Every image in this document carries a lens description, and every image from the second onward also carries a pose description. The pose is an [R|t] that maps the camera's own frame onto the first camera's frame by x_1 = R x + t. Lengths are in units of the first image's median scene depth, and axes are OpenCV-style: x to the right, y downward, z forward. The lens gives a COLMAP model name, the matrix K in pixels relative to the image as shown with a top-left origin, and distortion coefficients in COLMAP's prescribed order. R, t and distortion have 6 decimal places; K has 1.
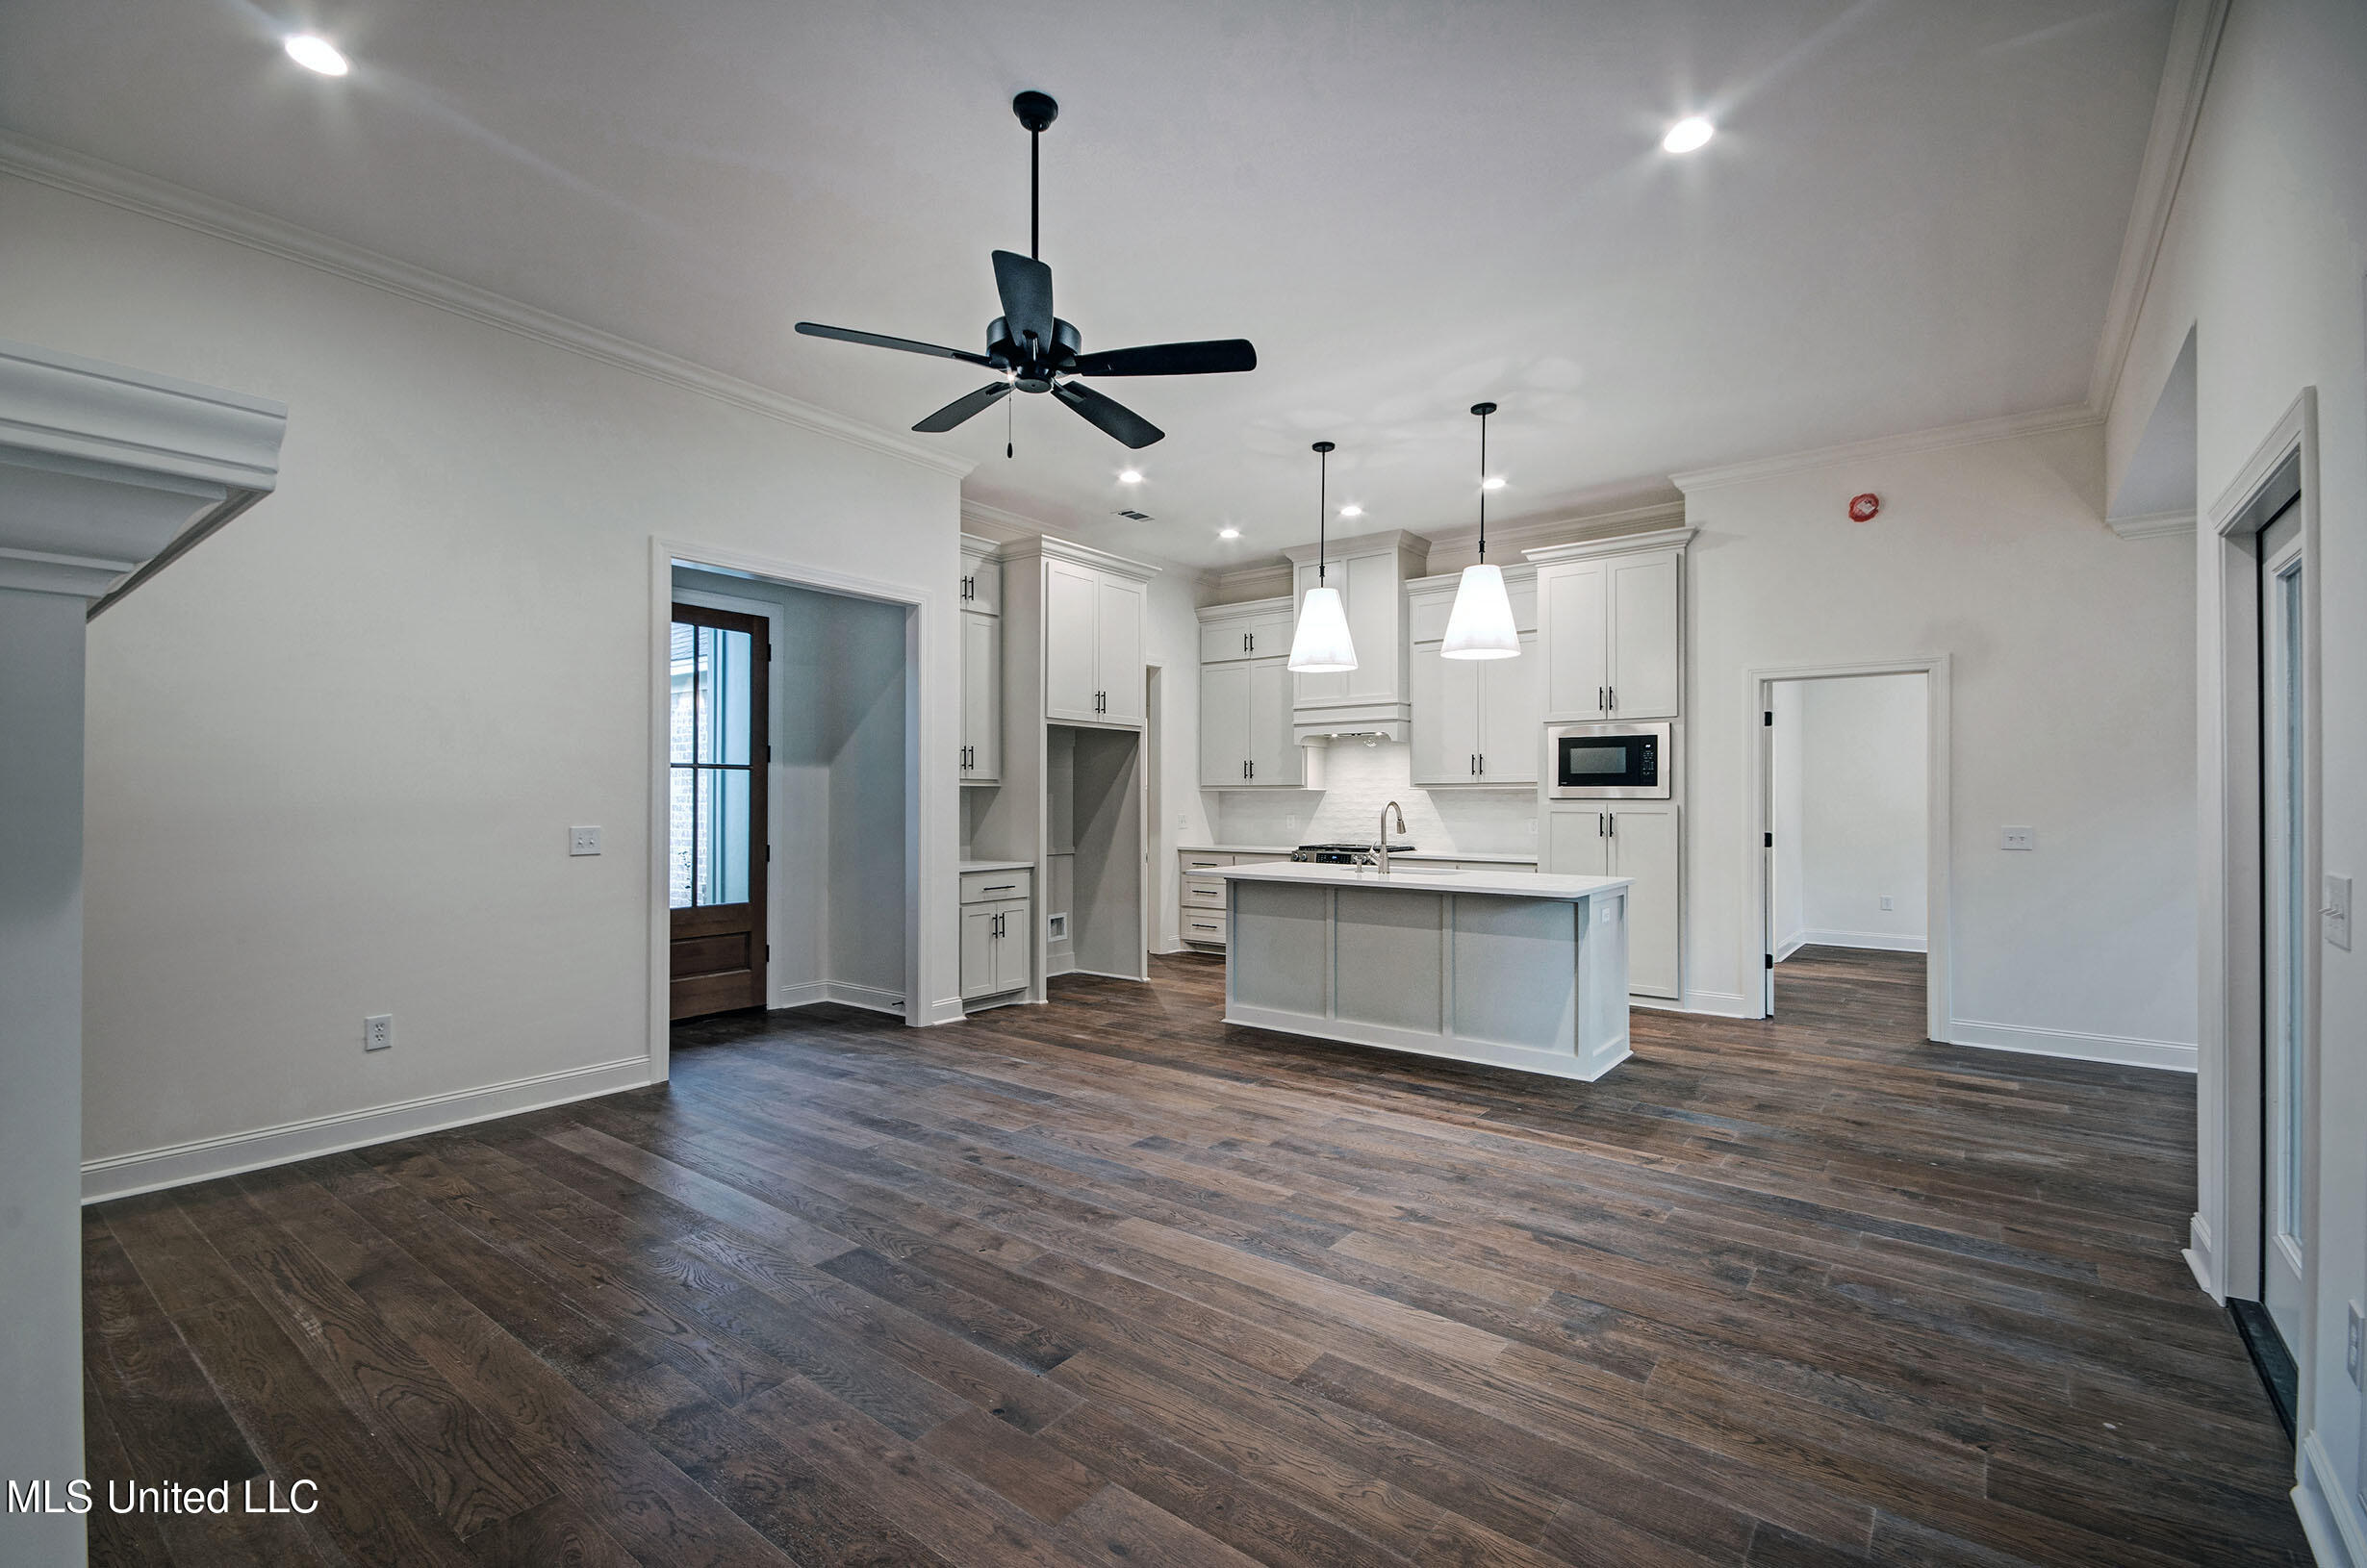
lens RADIAL K [[1033.8, 0, 1175.7], [0, 1033.8, 801.2], [0, 0, 1]] dist [0.015553, -0.000064]
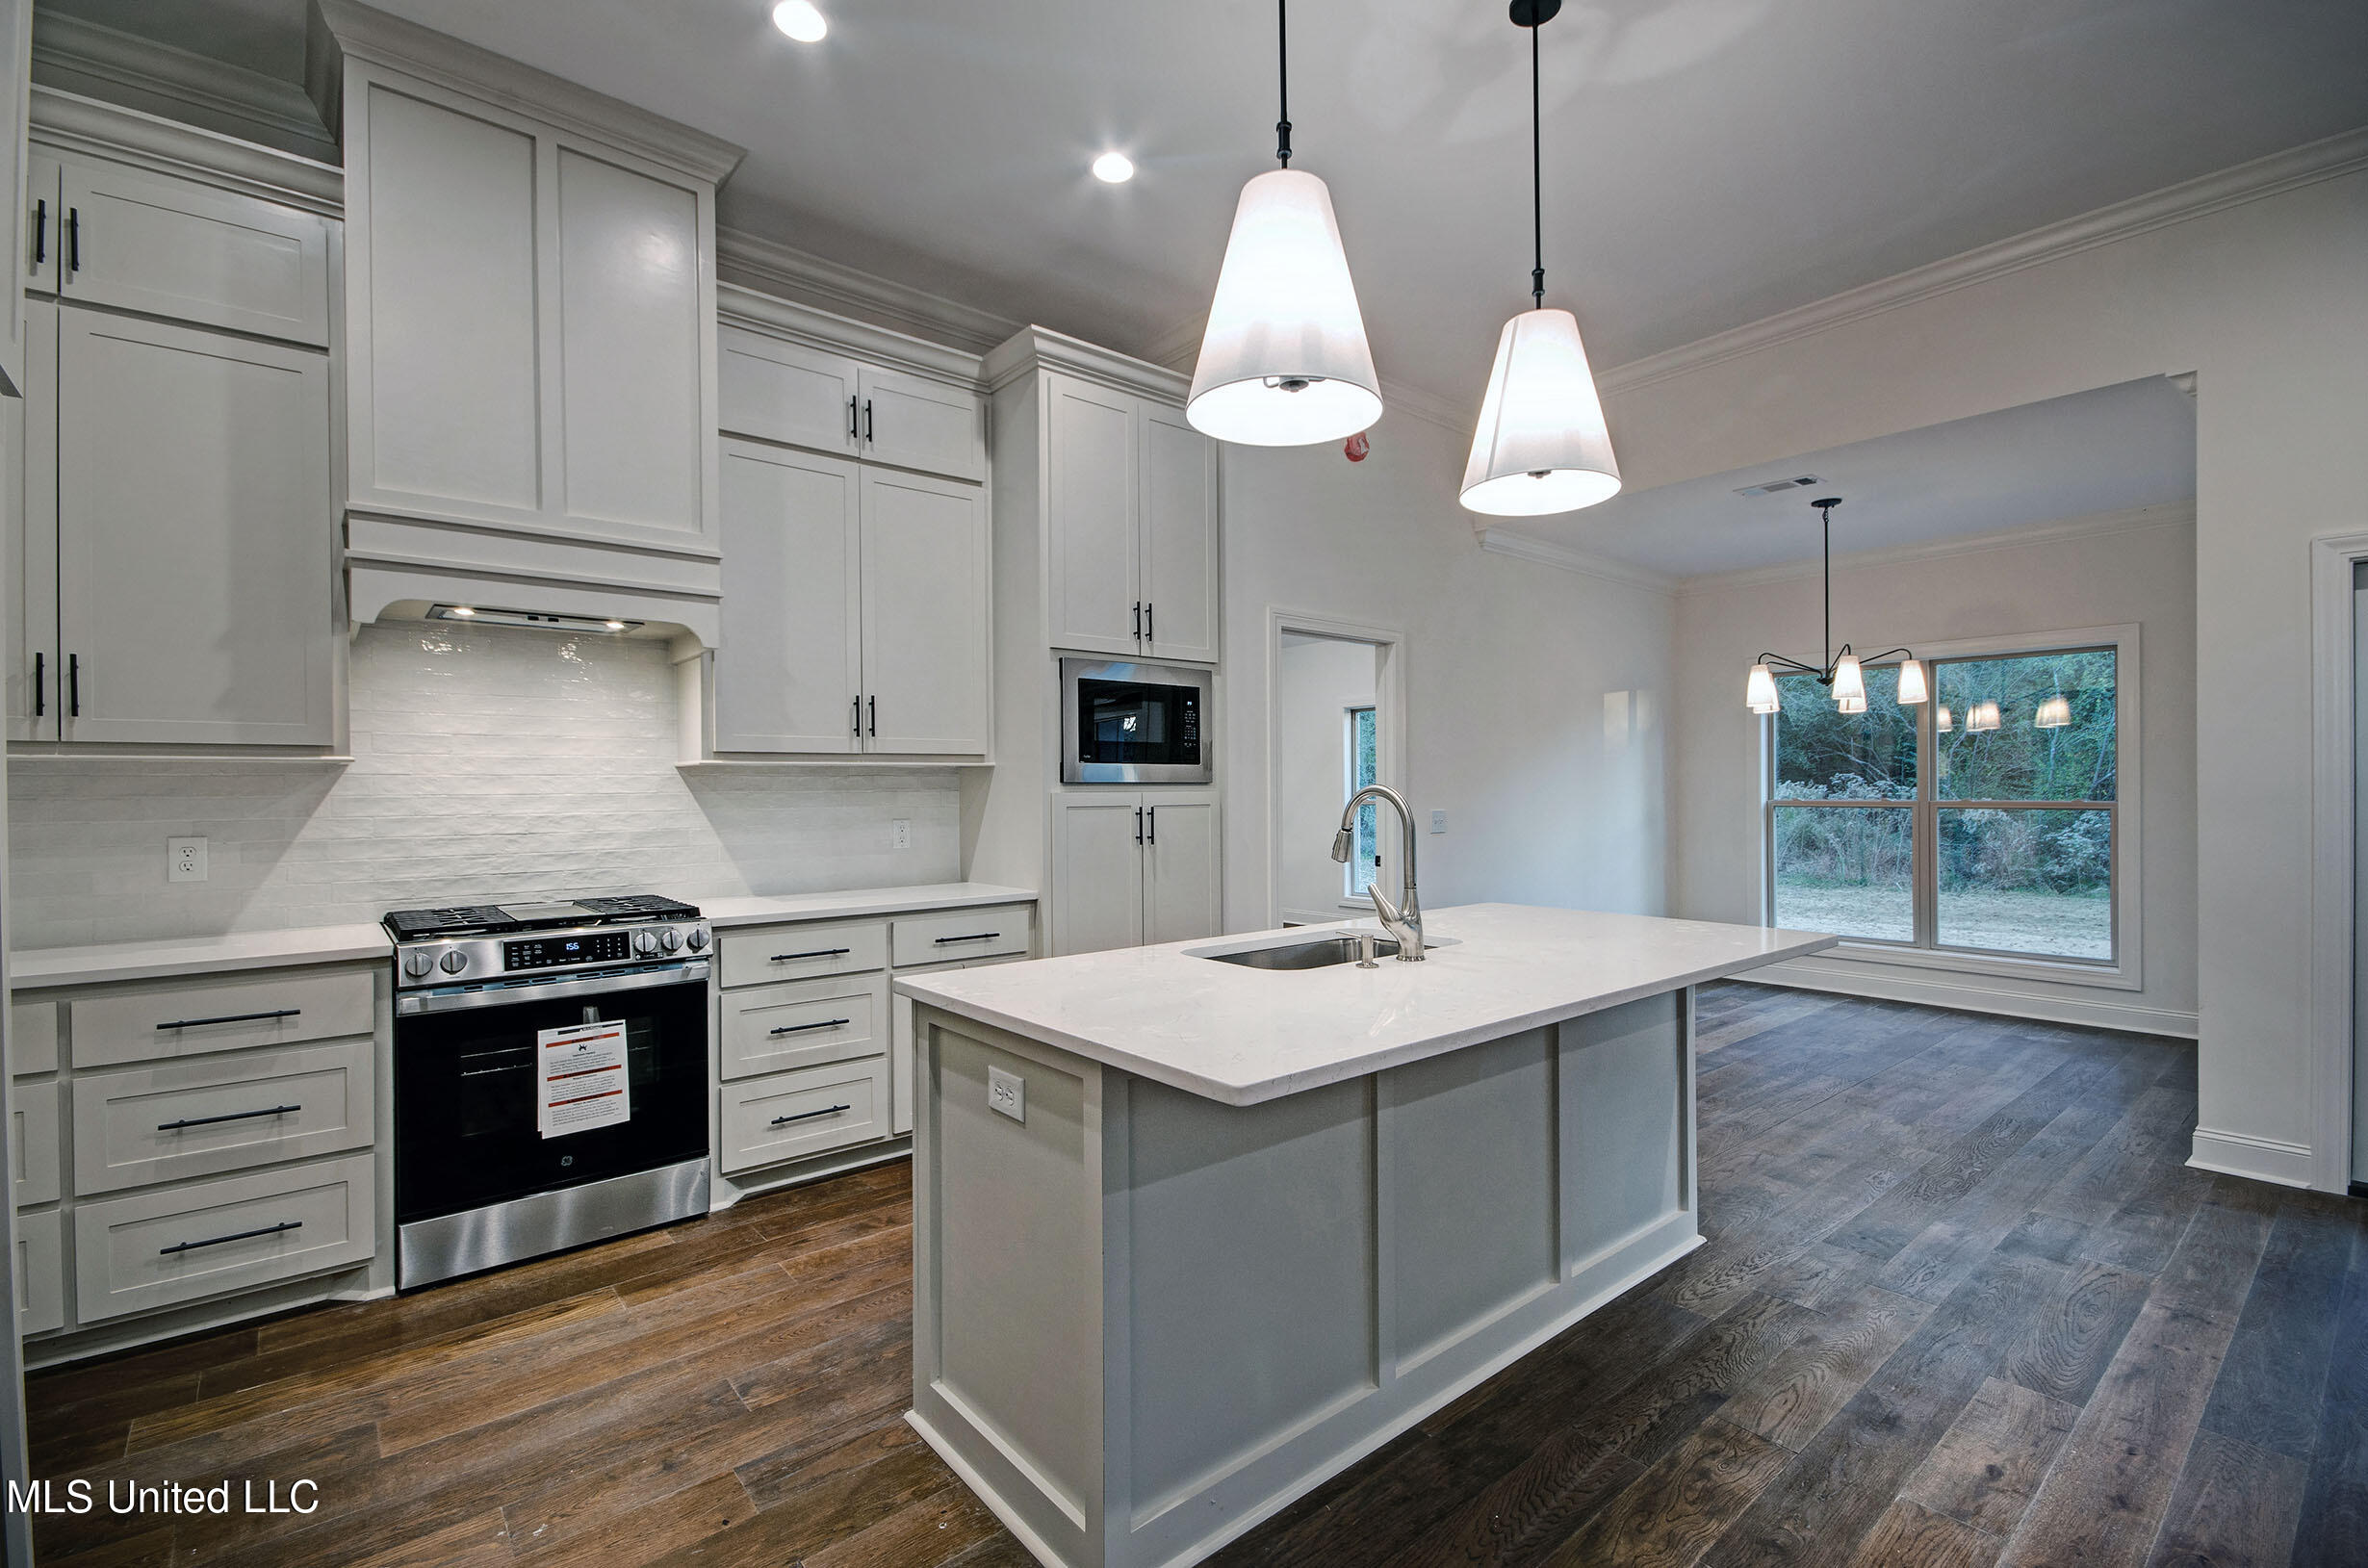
lens RADIAL K [[1047.3, 0, 1189.5], [0, 1047.3, 796.6], [0, 0, 1]] dist [0.008349, -0.000376]
pose [[0.207347, -0.011453, 0.978201, -0.272226], [0.007432, 0.999921, 0.010132, -0.000872], [-0.978239, 0.005169, 0.207415, 1.194561]]
